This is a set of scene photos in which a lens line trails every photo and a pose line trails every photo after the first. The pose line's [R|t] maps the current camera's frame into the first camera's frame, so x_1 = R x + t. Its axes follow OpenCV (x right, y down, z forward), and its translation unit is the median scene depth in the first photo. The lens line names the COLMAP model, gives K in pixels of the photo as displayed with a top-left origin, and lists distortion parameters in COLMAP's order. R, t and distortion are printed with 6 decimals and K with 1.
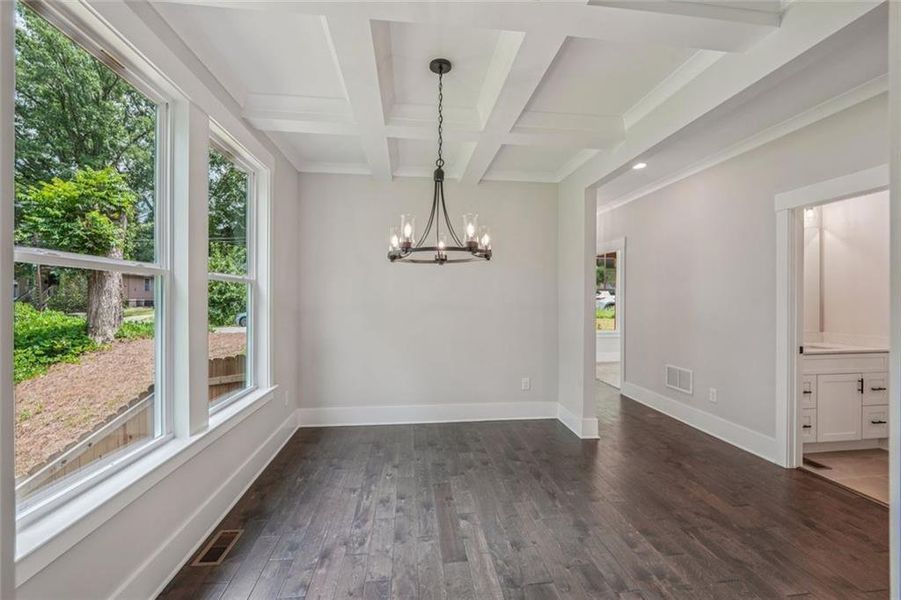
lens RADIAL K [[373.1, 0, 456.1], [0, 373.1, 297.3], [0, 0, 1]] dist [0.001398, -0.000106]
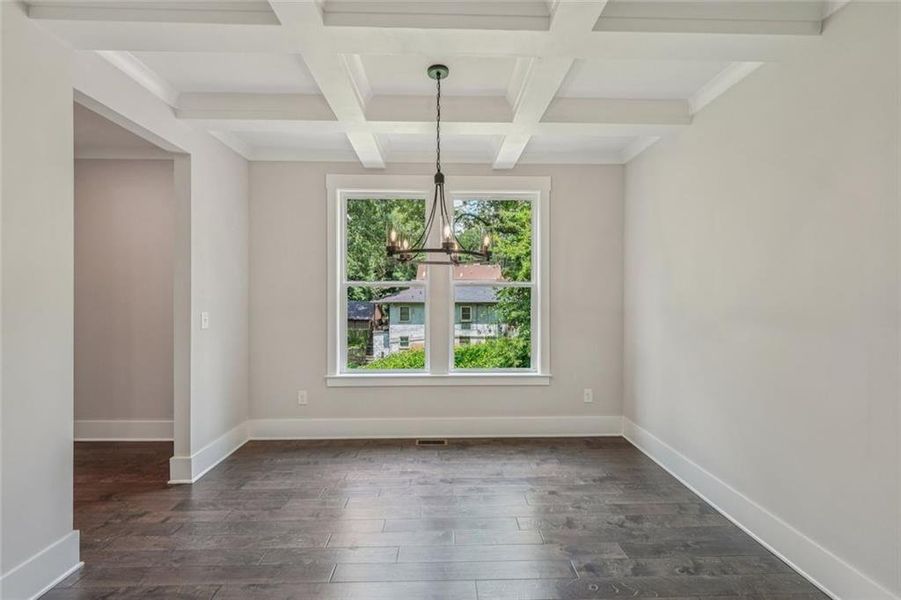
lens RADIAL K [[373.1, 0, 456.1], [0, 373.1, 297.3], [0, 0, 1]] dist [0.001398, -0.000106]
pose [[-0.095450, -0.005202, -0.995421, 0.824177], [0.000202, 0.999986, -0.005245, -0.003406], [0.995434, -0.000702, -0.095448, 0.958536]]
